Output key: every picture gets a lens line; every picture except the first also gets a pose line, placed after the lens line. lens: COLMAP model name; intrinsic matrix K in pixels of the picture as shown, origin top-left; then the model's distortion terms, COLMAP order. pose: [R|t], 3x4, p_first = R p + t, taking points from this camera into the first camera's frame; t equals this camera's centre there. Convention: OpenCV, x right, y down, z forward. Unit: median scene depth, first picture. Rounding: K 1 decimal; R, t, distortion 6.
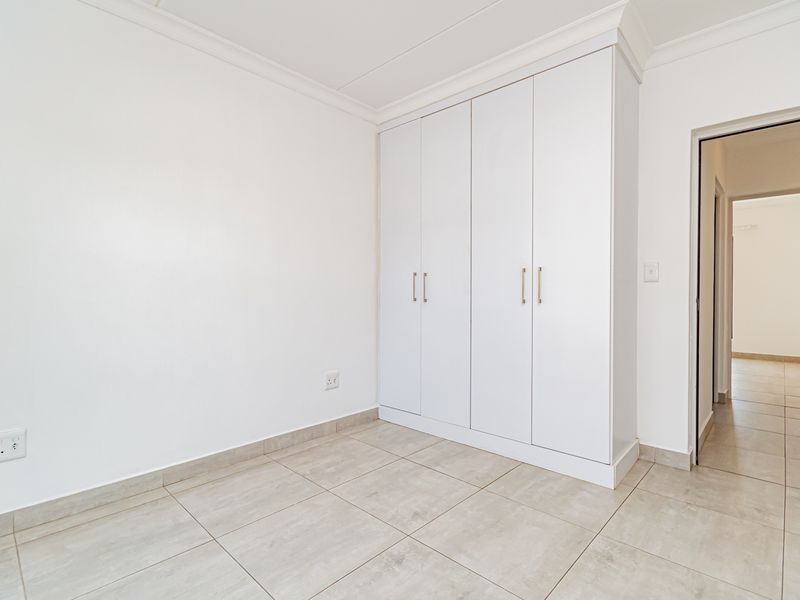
lens RADIAL K [[405.6, 0, 400.0], [0, 405.6, 300.0], [0, 0, 1]] dist [0.003772, -0.000201]
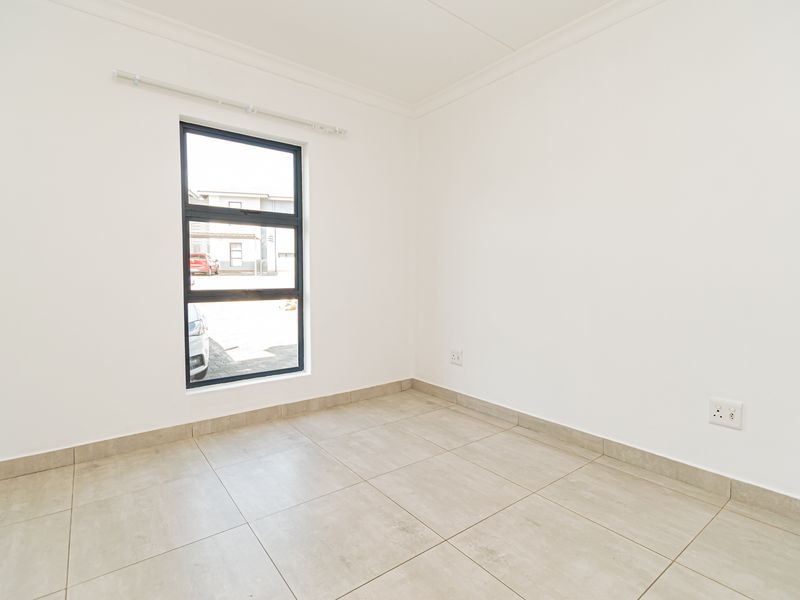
lens RADIAL K [[405.6, 0, 400.0], [0, 405.6, 300.0], [0, 0, 1]] dist [0.003772, -0.000201]
pose [[-0.154597, 0.059053, -0.986211, 0.669141], [-0.018231, 0.997872, 0.062609, -0.010662], [0.987809, 0.027659, -0.153191, 0.755944]]
